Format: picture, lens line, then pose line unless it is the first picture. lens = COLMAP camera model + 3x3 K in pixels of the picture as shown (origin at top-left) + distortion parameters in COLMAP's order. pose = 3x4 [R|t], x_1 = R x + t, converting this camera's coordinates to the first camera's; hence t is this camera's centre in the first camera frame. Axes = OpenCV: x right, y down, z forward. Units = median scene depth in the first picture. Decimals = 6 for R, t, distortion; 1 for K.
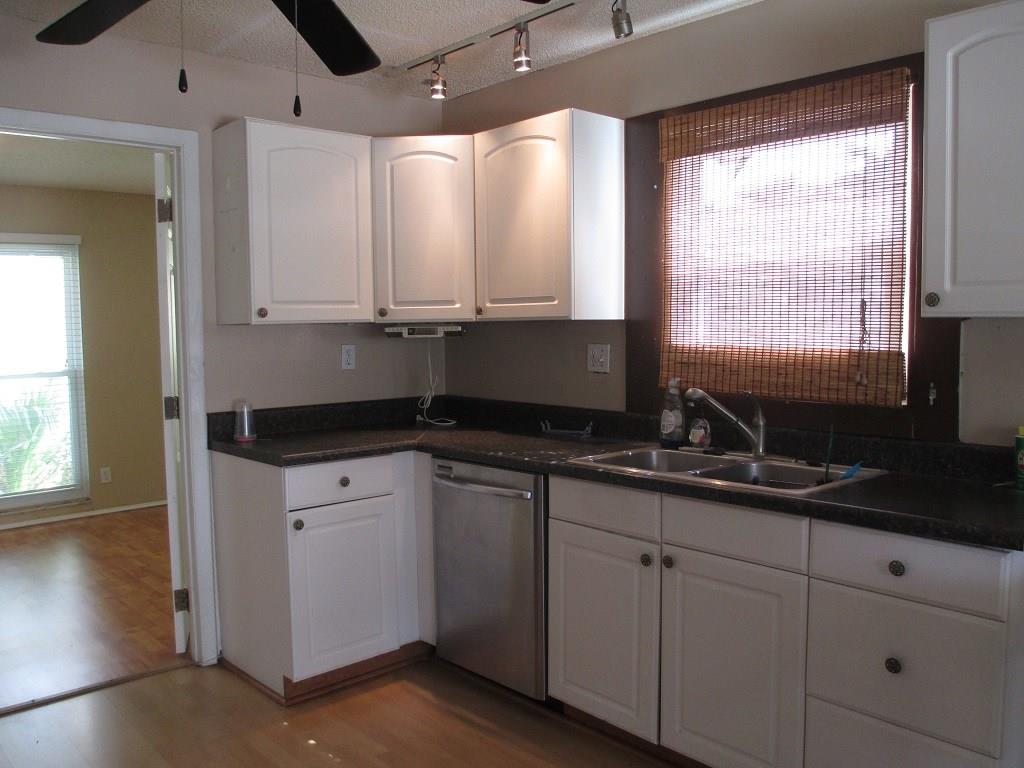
lens RADIAL K [[858.4, 0, 511.7], [0, 858.4, 381.8], [0, 0, 1]] dist [-0.043364, 0.028293]
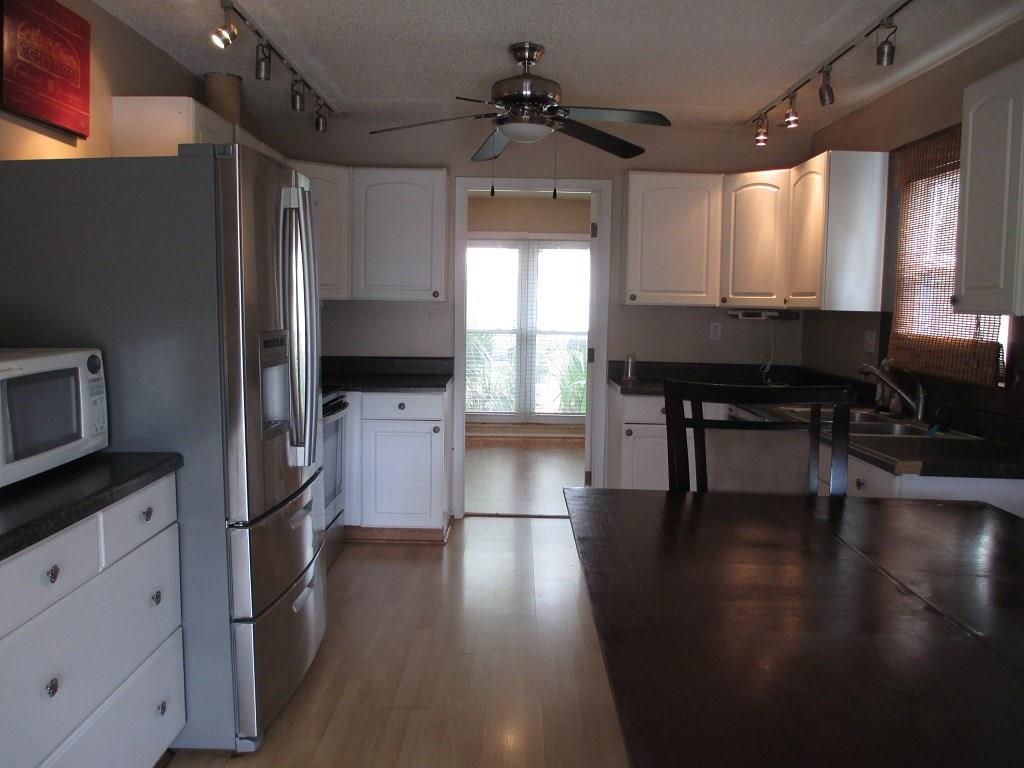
lens RADIAL K [[858.4, 0, 511.6], [0, 858.4, 386.7], [0, 0, 1]] dist [-0.043364, 0.028293]
pose [[0.736117, 0.095526, -0.670079, 0.559426], [-0.079667, 0.995337, 0.054376, 0.012464], [0.672149, 0.013356, 0.740295, -0.276631]]
